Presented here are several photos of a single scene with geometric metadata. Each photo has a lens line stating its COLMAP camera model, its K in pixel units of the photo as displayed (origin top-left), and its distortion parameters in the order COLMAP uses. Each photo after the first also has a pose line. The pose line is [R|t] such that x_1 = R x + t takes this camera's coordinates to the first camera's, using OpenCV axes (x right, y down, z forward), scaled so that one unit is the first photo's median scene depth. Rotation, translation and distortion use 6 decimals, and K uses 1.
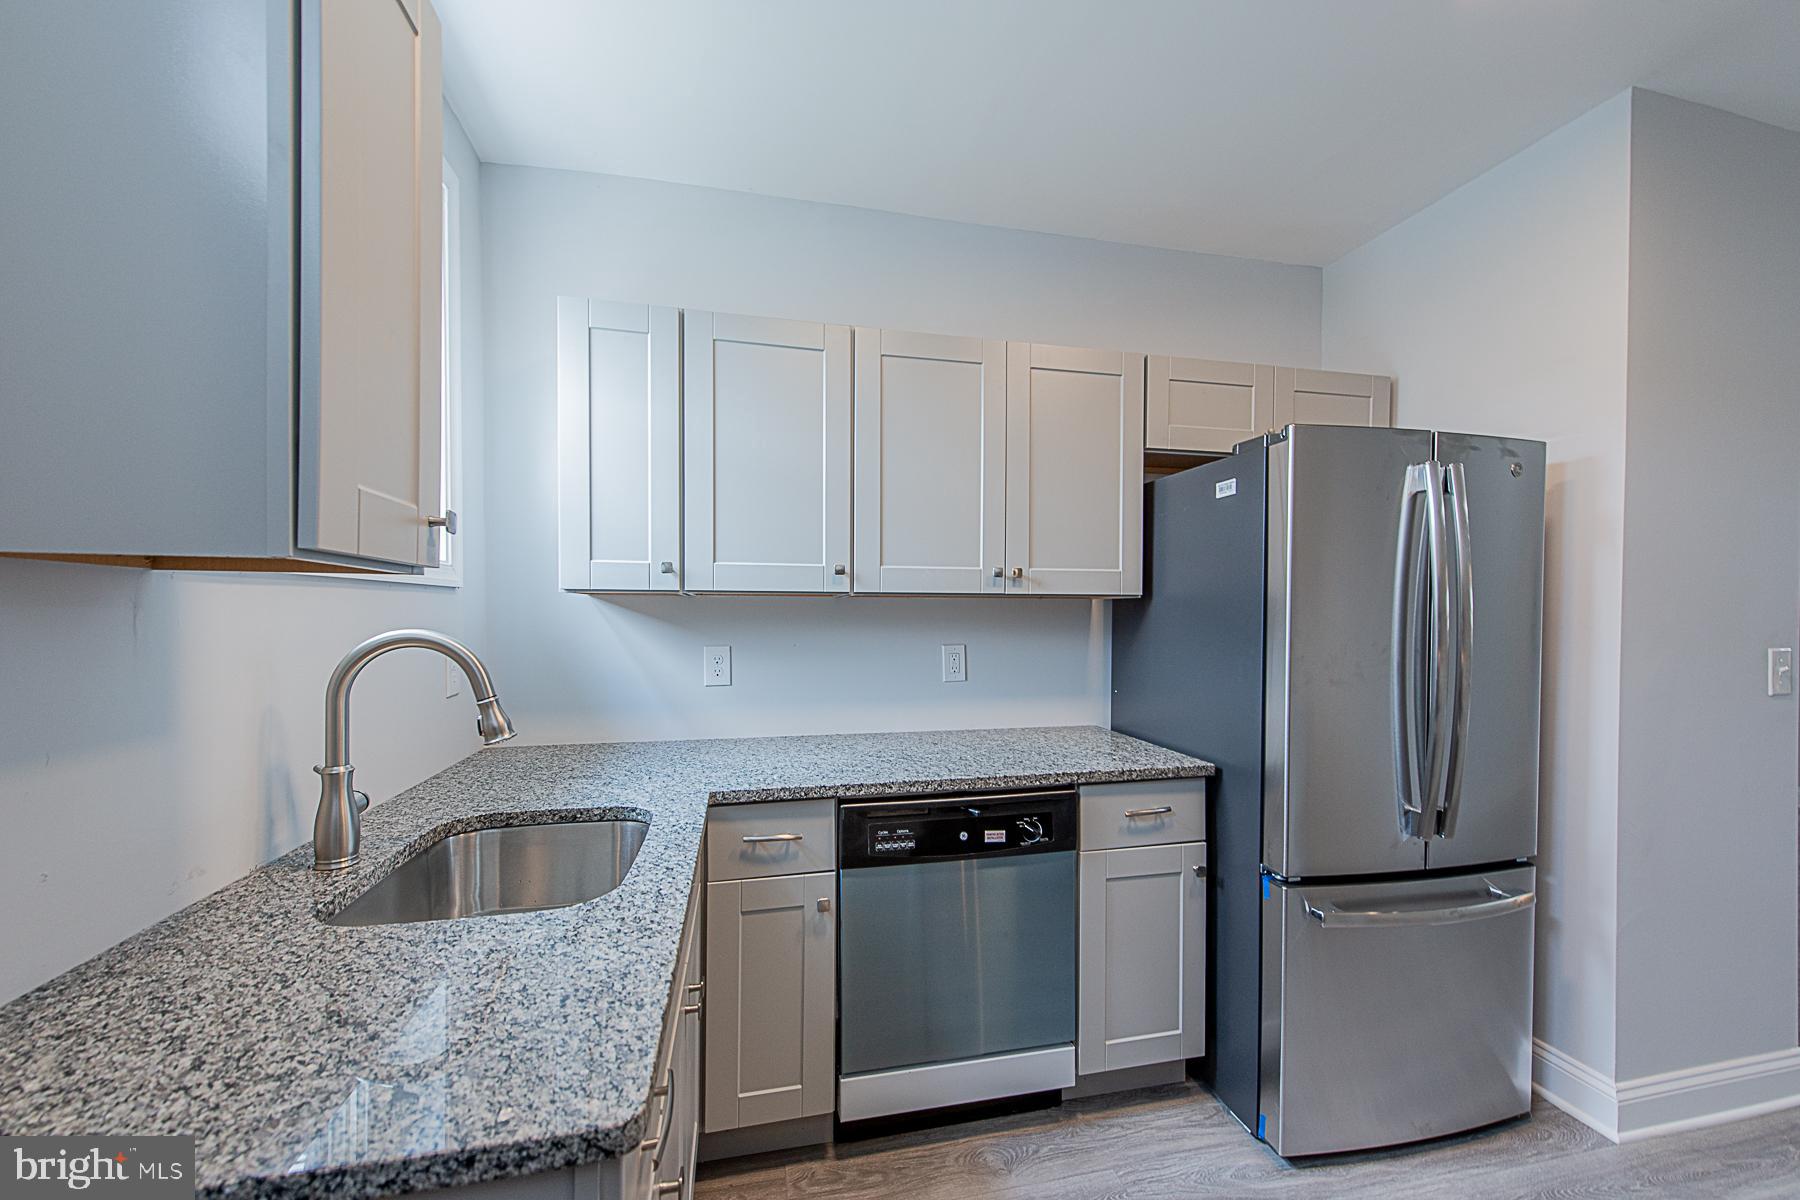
lens RADIAL K [[663.7, 0, 877.8], [0, 663.7, 615.8], [0, 0, 1]] dist [0.005676, -0.002674]
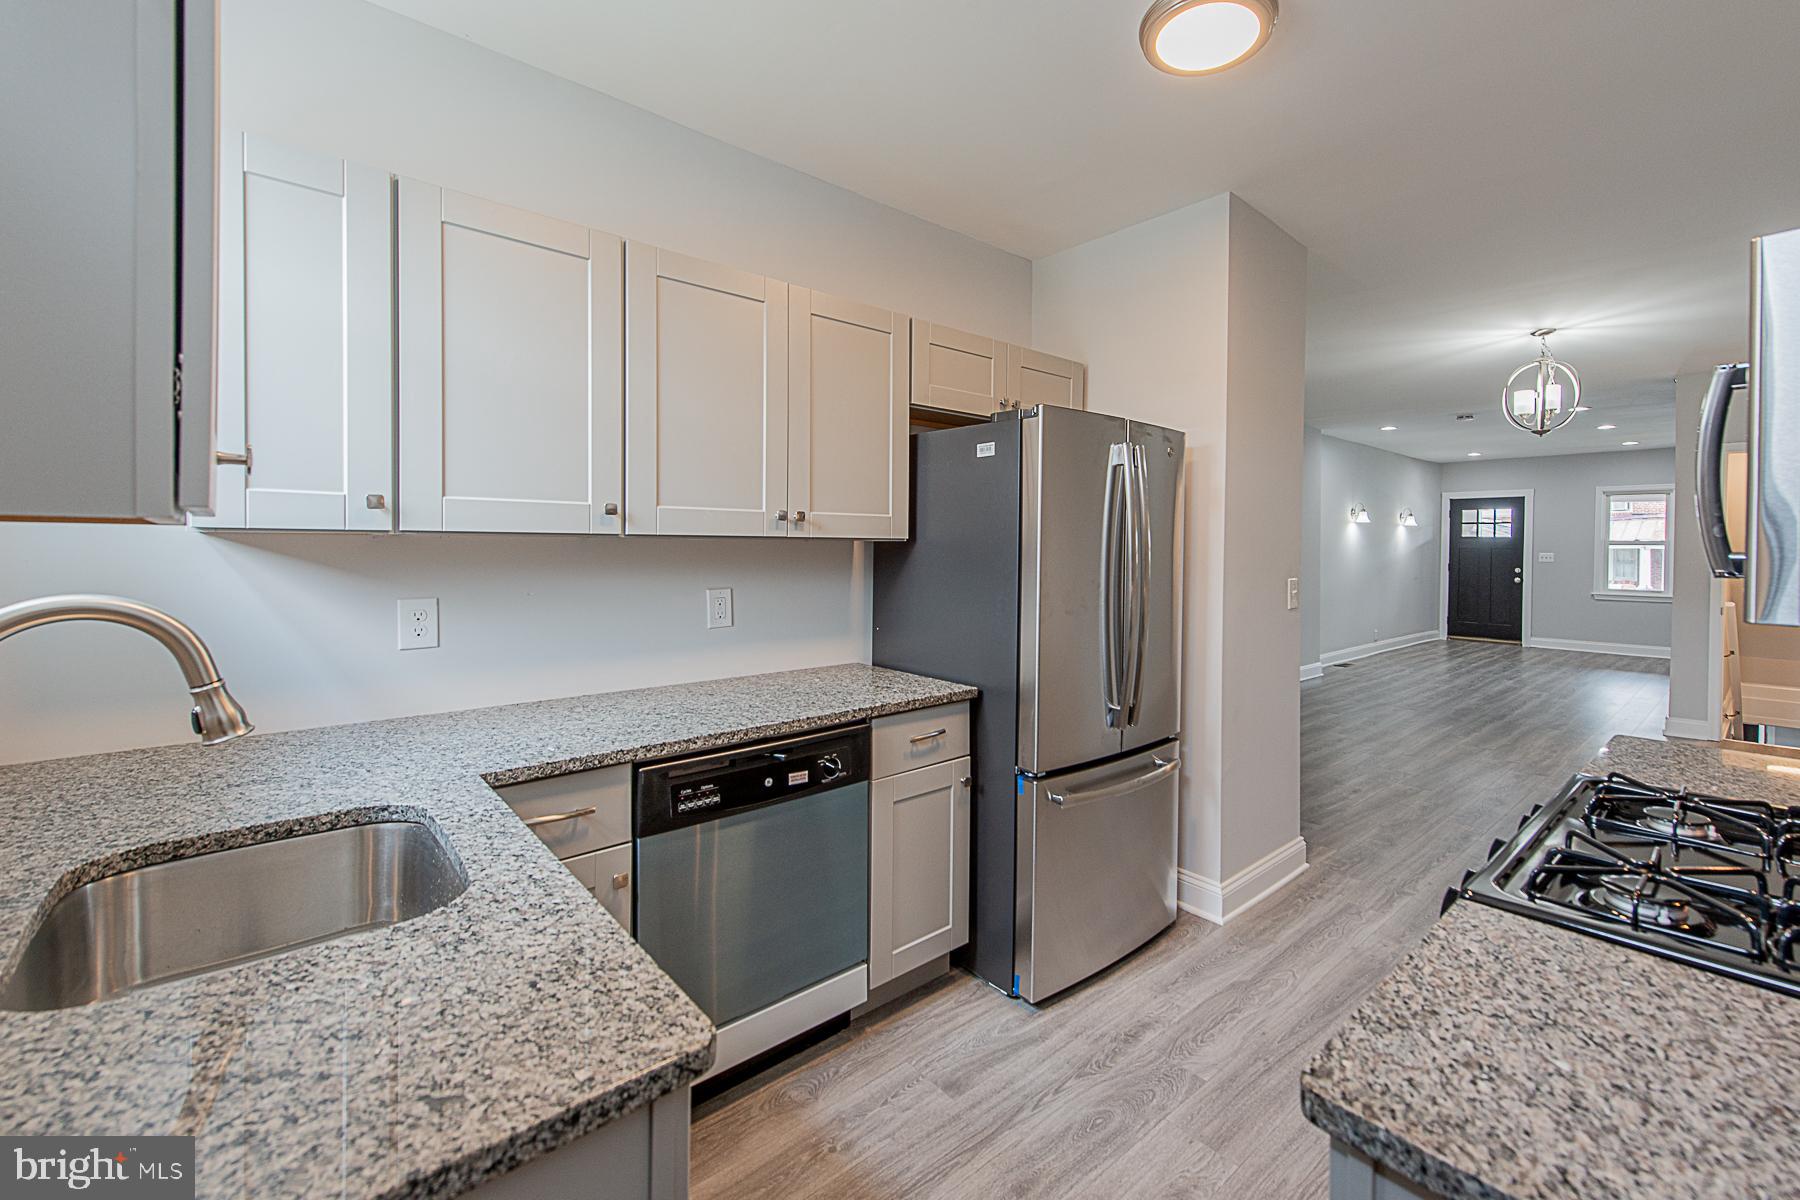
lens RADIAL K [[740.4, 0, 905.0], [0, 740.4, 548.5], [0, 0, 1]] dist [-0.000625, -0.002581]
pose [[0.882970, -0.002245, 0.469425, -0.211844], [0.001758, 0.999997, 0.001475, -0.020775], [-0.469427, -0.000477, 0.882971, -0.077988]]
